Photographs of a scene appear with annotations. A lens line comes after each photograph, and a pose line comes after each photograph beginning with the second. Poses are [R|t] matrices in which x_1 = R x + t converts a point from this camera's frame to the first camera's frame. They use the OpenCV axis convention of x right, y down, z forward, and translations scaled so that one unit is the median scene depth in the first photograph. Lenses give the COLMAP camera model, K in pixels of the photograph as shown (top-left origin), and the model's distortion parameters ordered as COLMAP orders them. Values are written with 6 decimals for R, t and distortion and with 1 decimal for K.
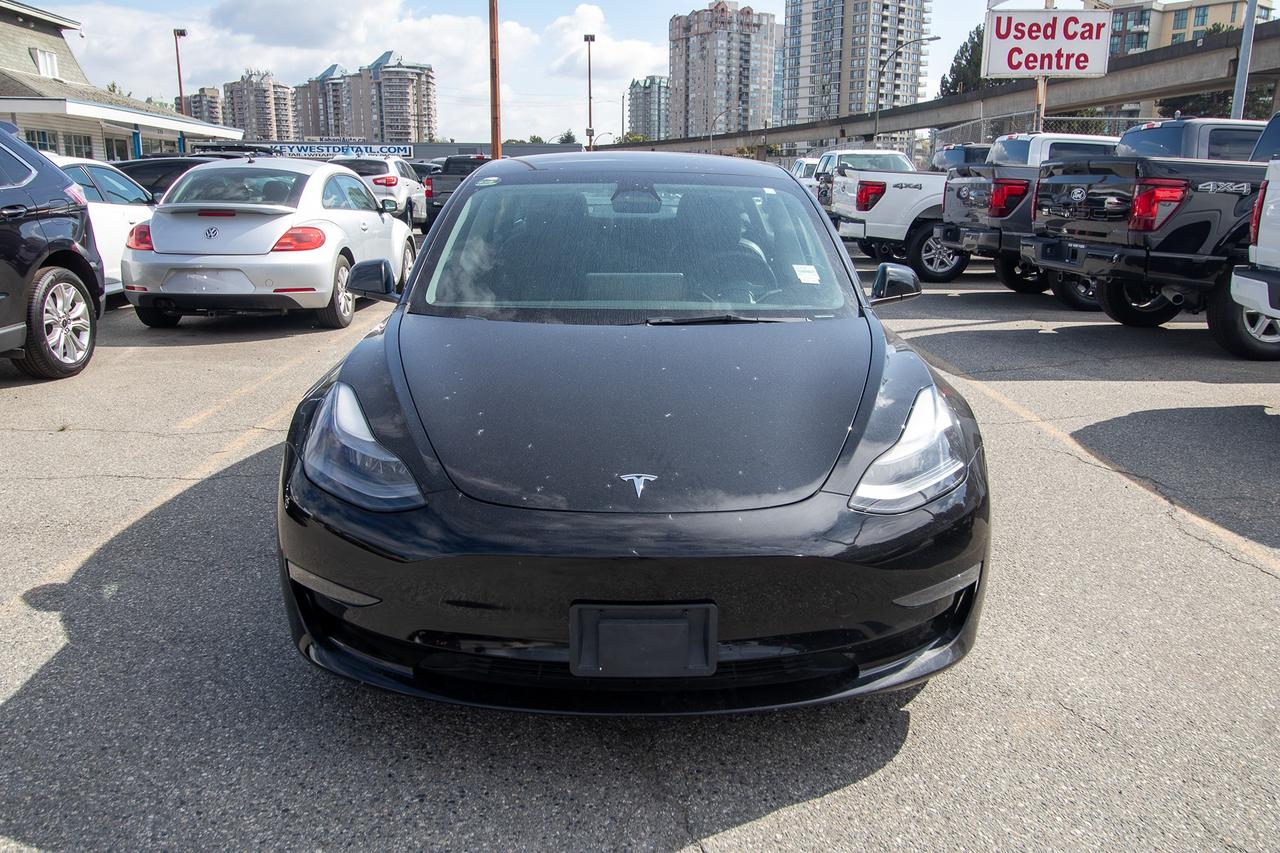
lens RADIAL K [[1010.1, 0, 646.9], [0, 1010.1, 430.4], [0, 0, 1]] dist [0.018410, -0.011917]
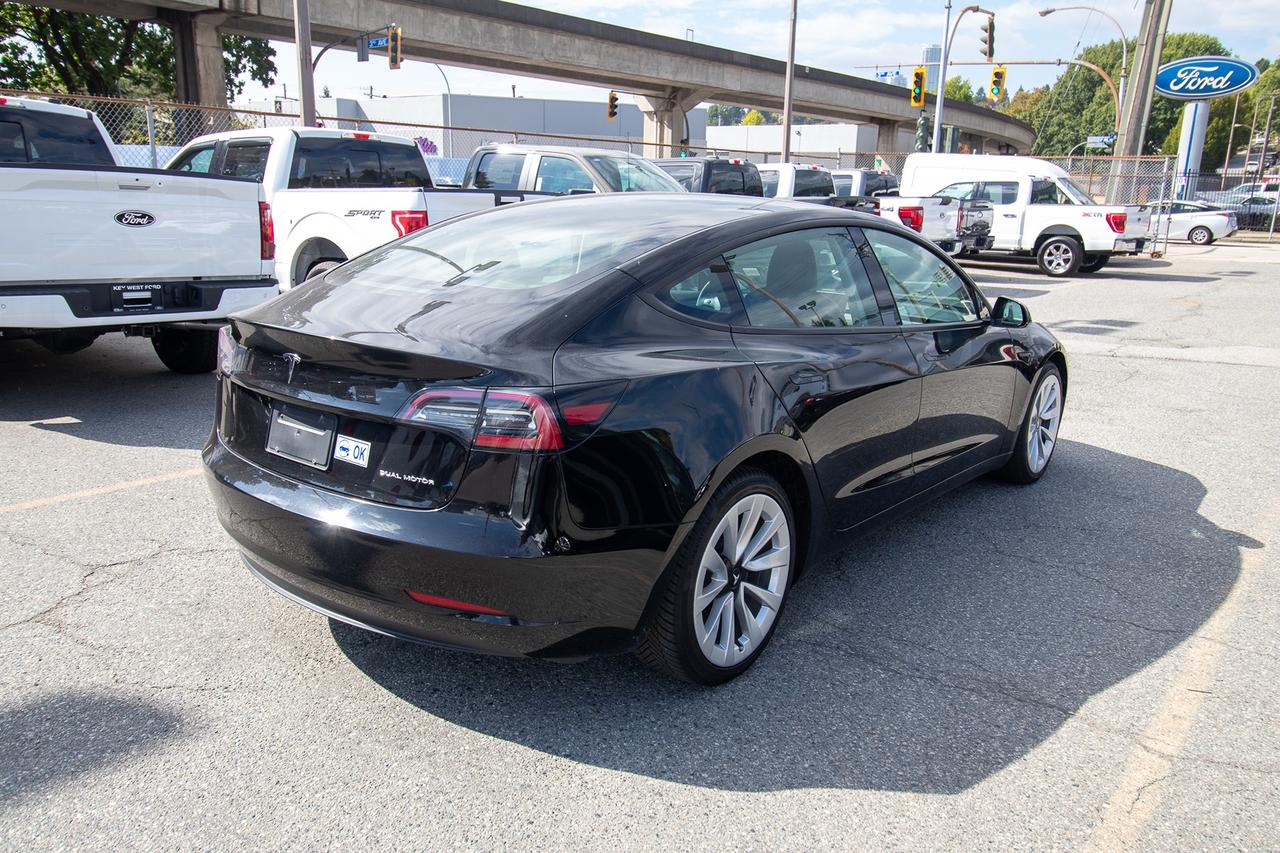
lens RADIAL K [[966.8, 0, 642.5], [0, 966.8, 428.4], [0, 0, 1]] dist [0.015660, -0.008021]
pose [[-0.768132, -0.185241, 0.612910, -0.116479], [0.118999, 0.899258, 0.420921, -0.098950], [-0.629136, 0.396259, -0.668705, 0.366471]]
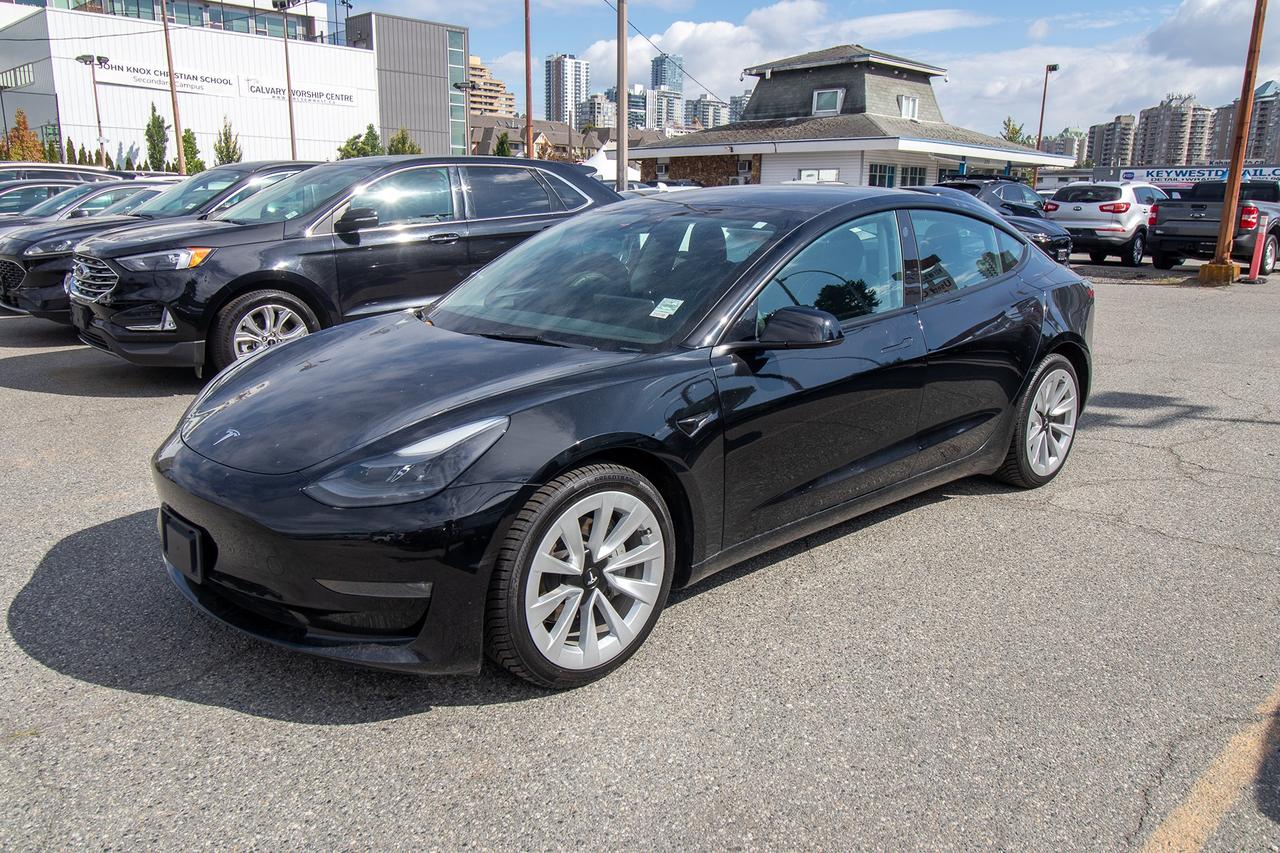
lens RADIAL K [[966.8, 0, 640.8], [0, 966.8, 424.1], [0, 0, 1]] dist [0.015660, -0.008021]
pose [[0.667708, 0.170183, -0.724710, 0.137606], [-0.184379, 0.980992, 0.060489, -0.015276], [0.721229, 0.093233, 0.686394, 0.053827]]
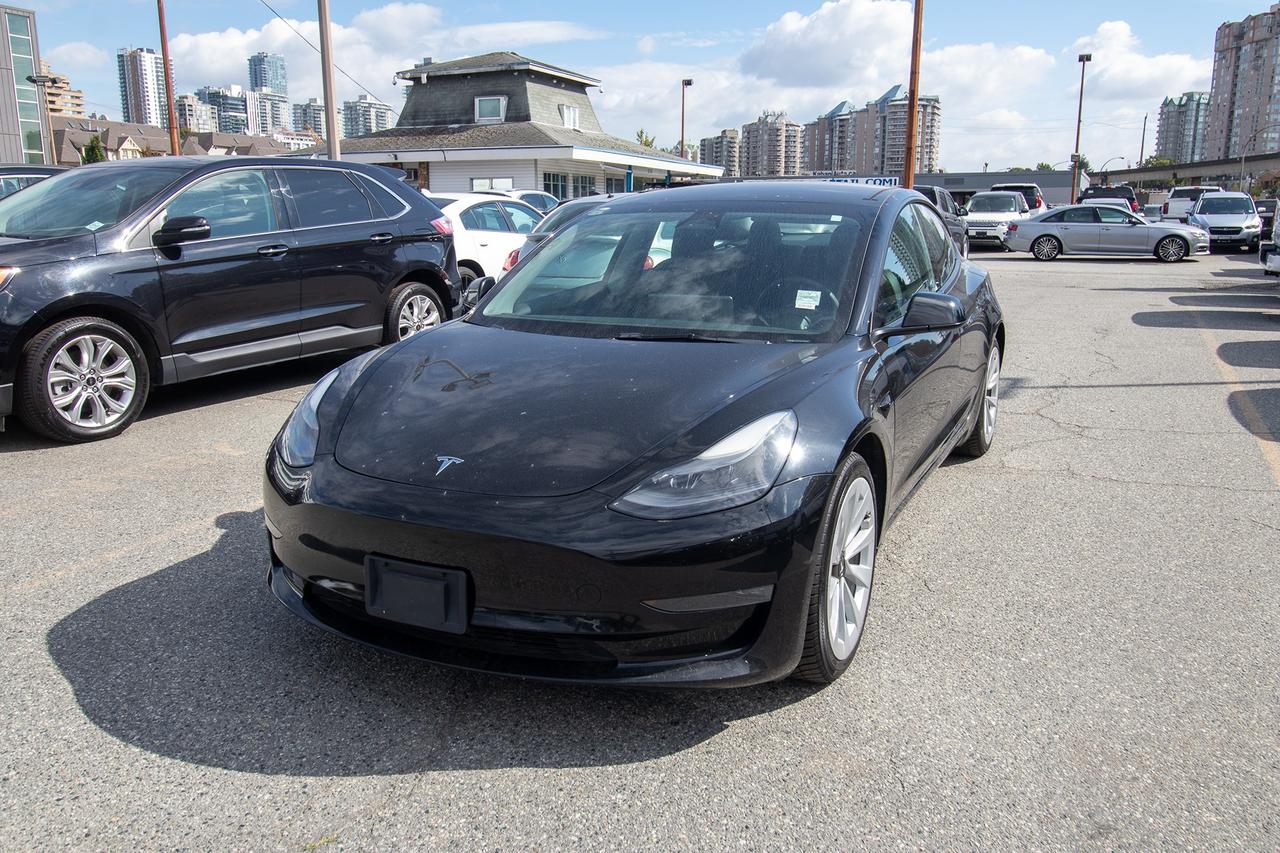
lens RADIAL K [[1010.1, 0, 647.1], [0, 1010.1, 427.0], [0, 0, 1]] dist [0.018410, -0.011917]
pose [[0.890952, 0.086852, -0.445713, 0.076644], [-0.101226, 0.994827, -0.008490, -0.000444], [0.442670, 0.052682, 0.895135, 0.005019]]
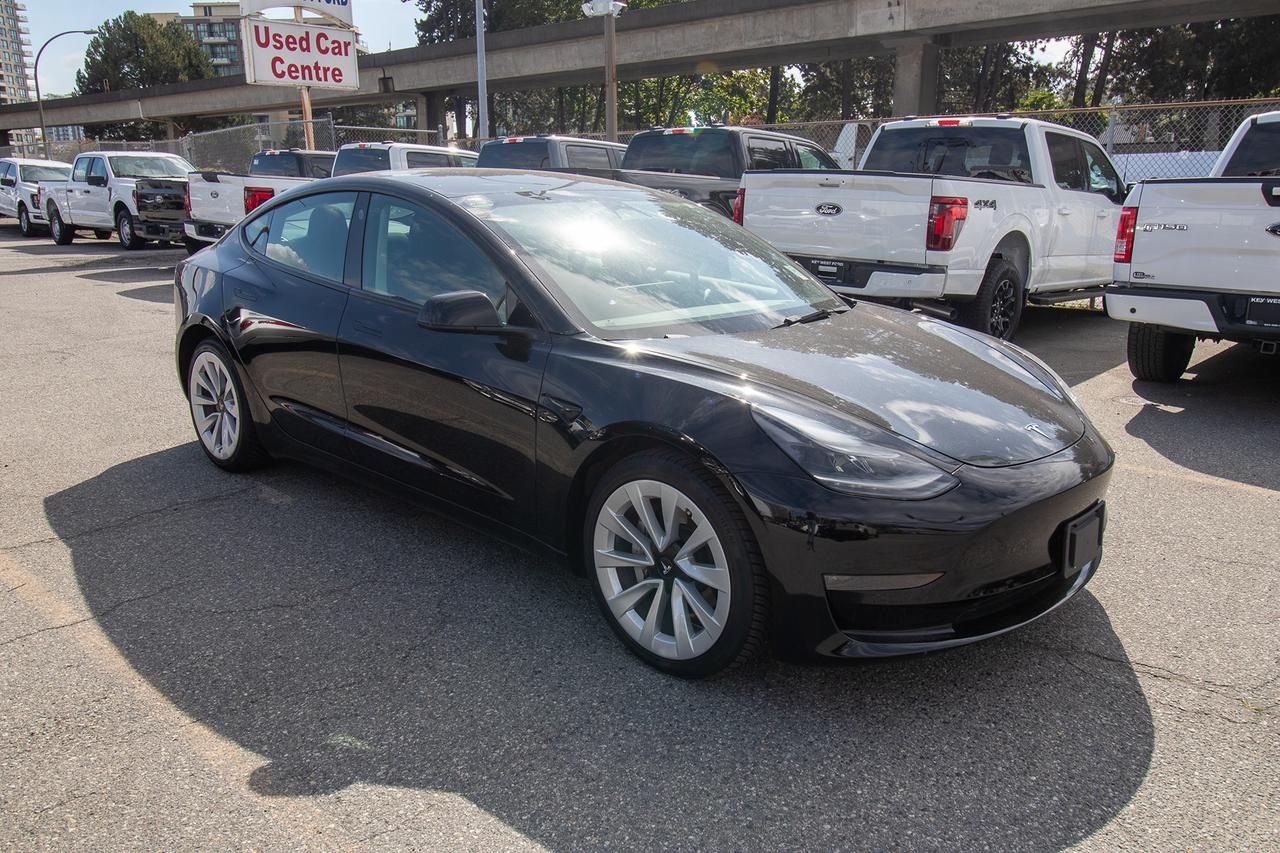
lens RADIAL K [[966.8, 0, 641.0], [0, 966.8, 424.0], [0, 0, 1]] dist [0.015660, -0.008021]
pose [[0.699720, -0.179588, 0.691476, -0.133226], [0.176850, 0.981307, 0.075903, -0.015410], [-0.692182, 0.069176, 0.718400, 0.047001]]
